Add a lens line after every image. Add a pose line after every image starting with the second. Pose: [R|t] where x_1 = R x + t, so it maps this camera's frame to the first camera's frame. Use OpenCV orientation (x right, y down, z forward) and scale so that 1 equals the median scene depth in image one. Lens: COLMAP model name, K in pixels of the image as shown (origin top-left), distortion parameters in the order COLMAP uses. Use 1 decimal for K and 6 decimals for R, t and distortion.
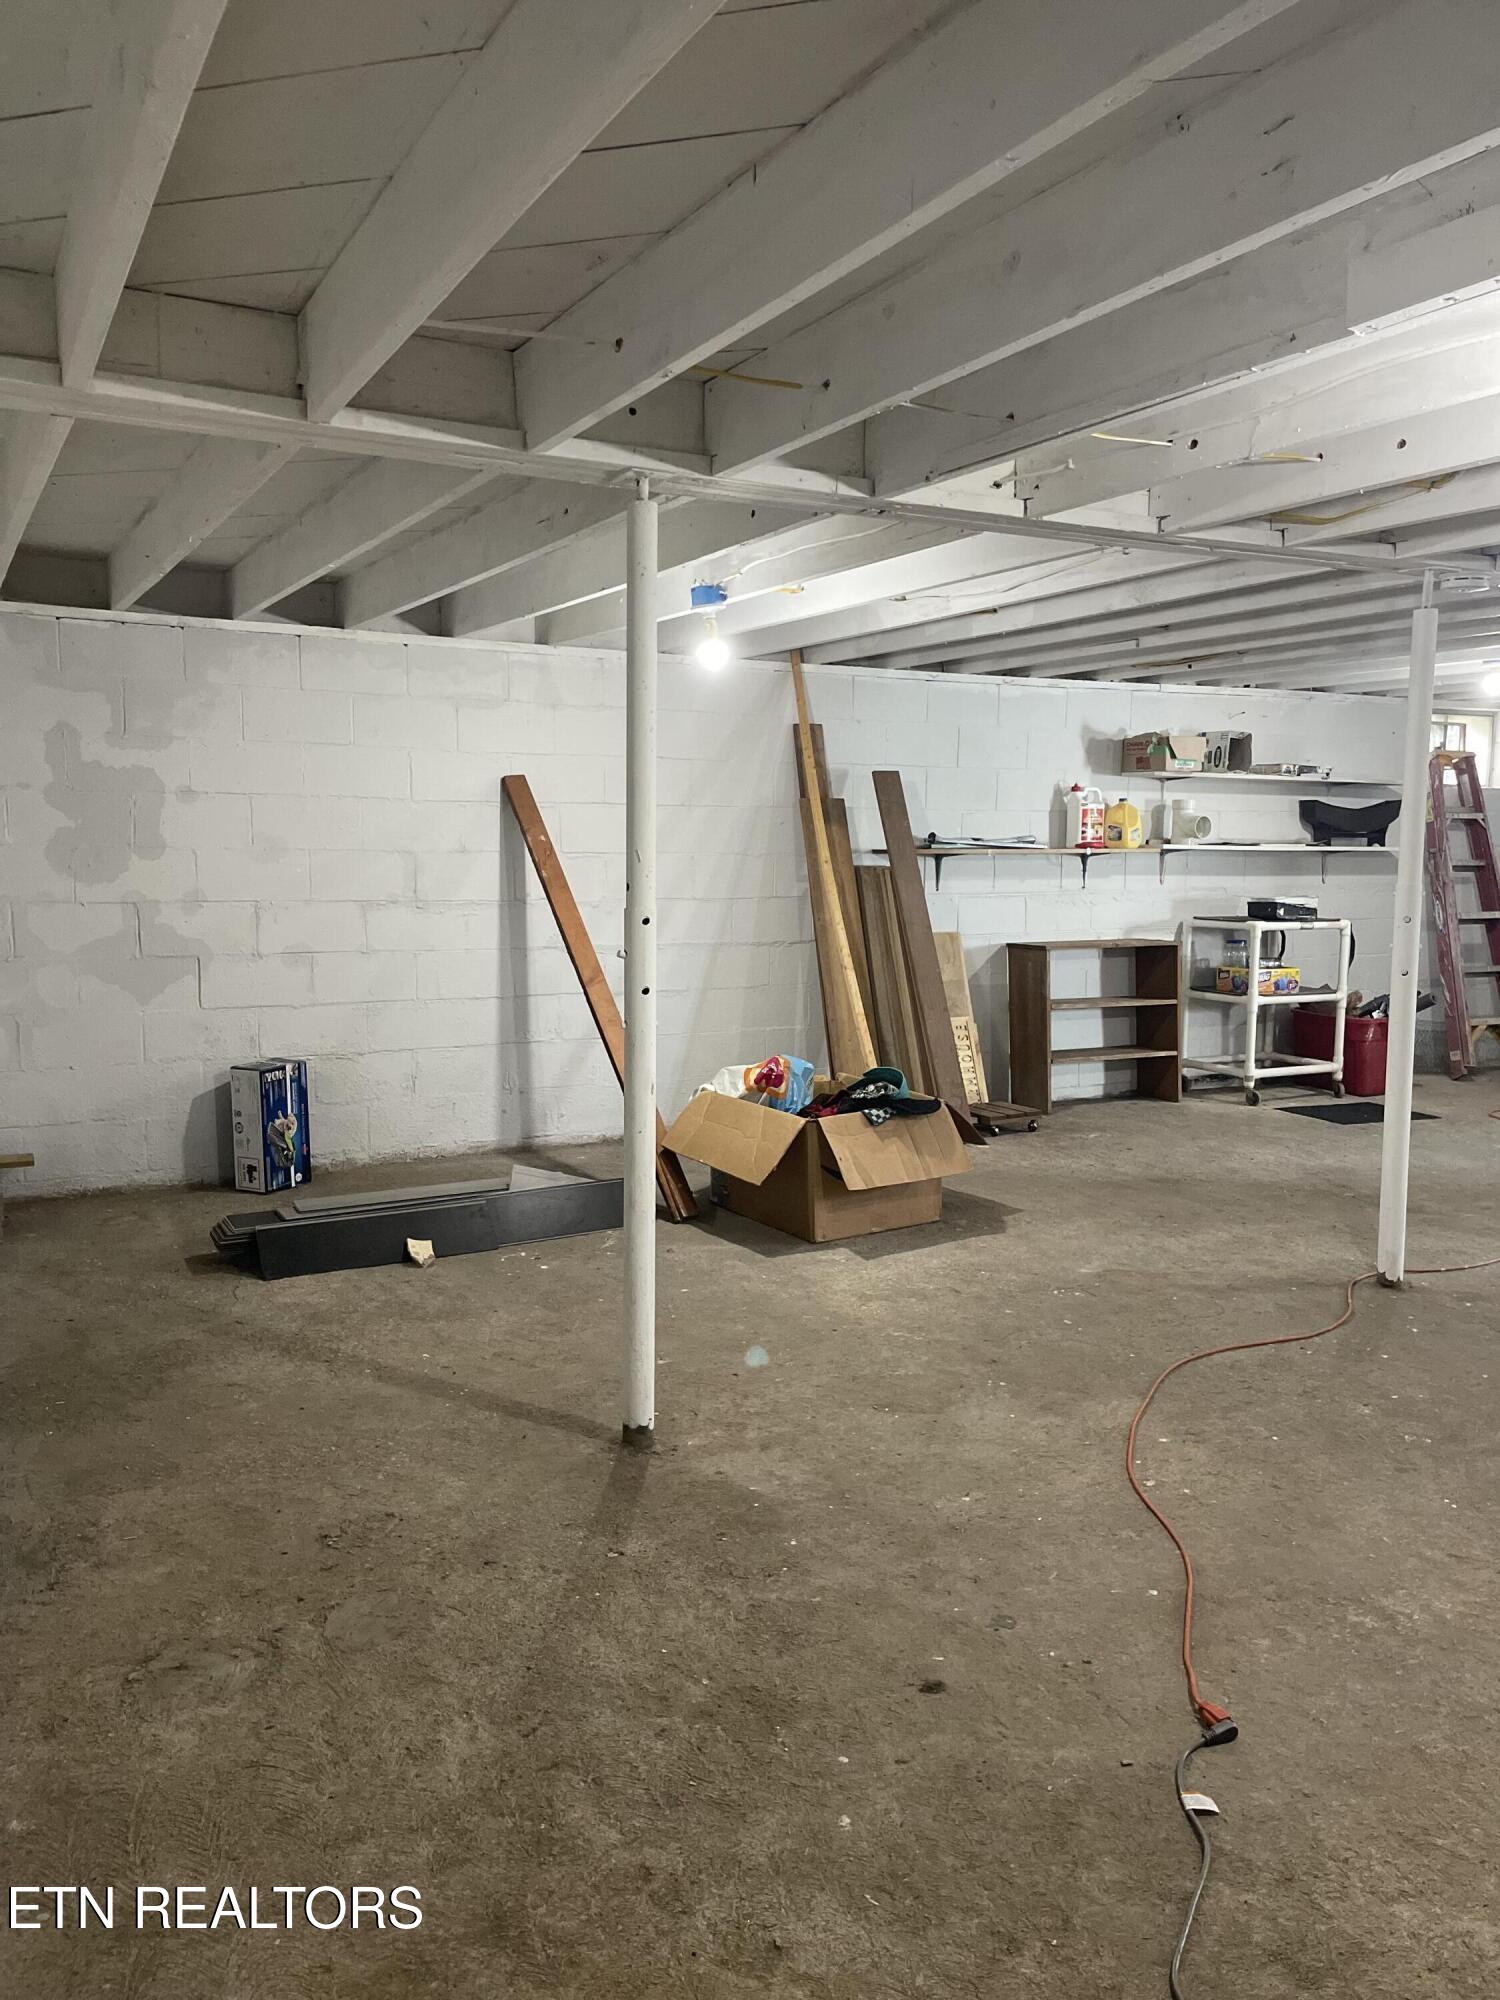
lens RADIAL K [[1522.1, 0, 750.8], [0, 1522.1, 999.7], [0, 0, 1]] dist [0.075853, -0.090308]
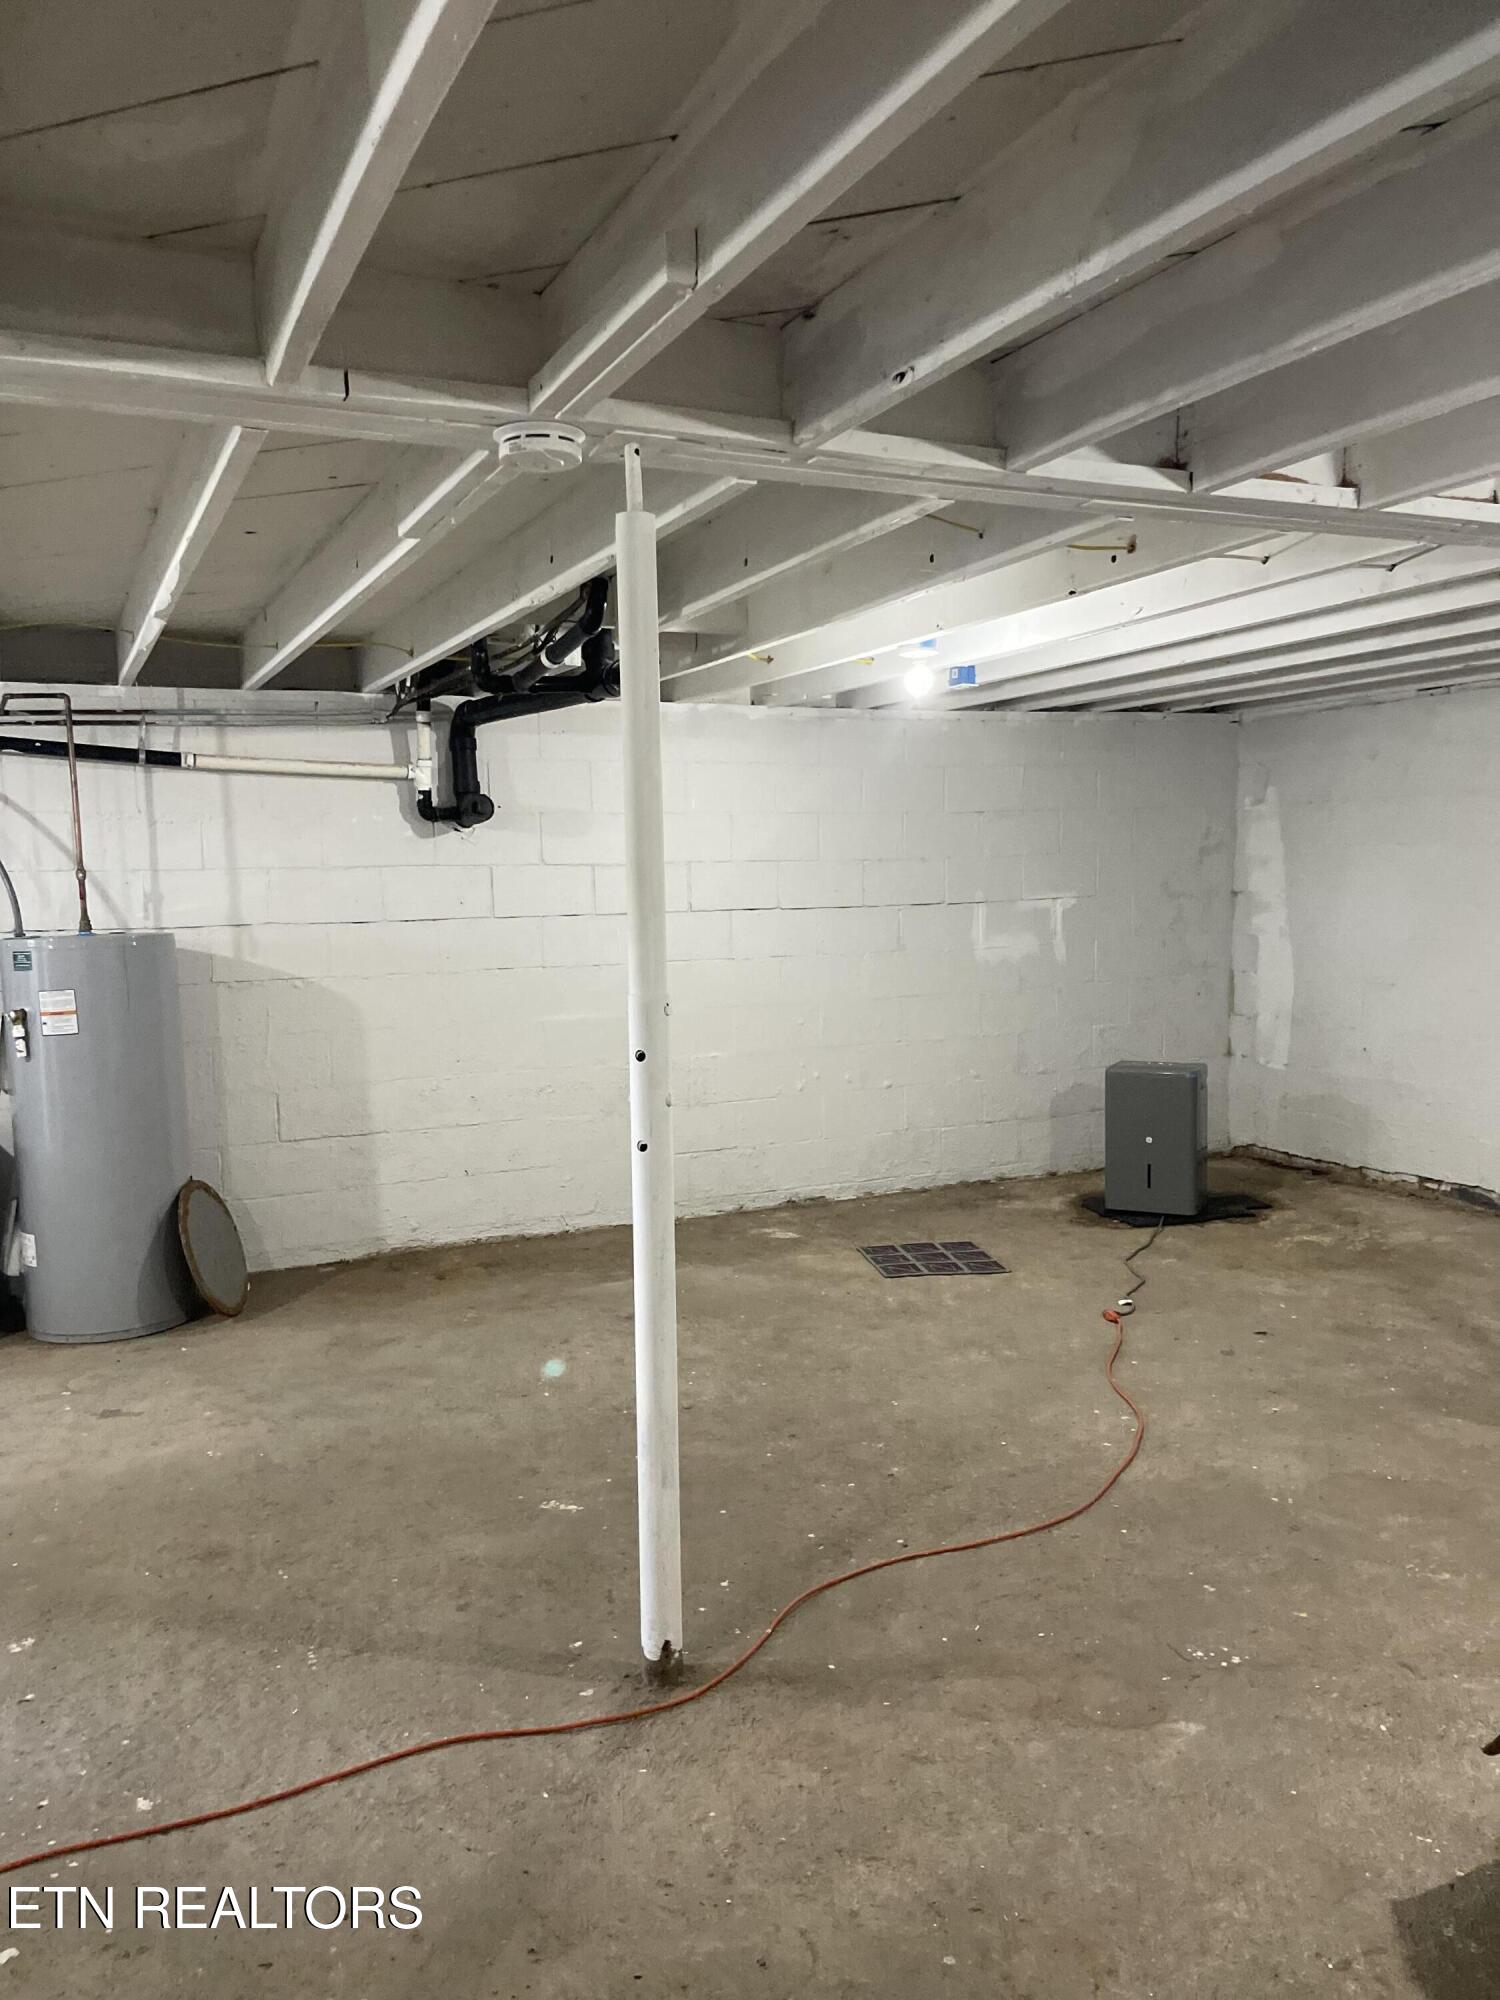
lens RADIAL K [[1522.1, 0, 746.6], [0, 1522.1, 999.7], [0, 0, 1]] dist [0.075853, -0.090308]
pose [[-0.998530, 0.007895, 0.053623, 0.400915], [0.018350, 0.980153, 0.197392, -0.209303], [-0.051001, 0.198086, -0.978857, 1.745493]]
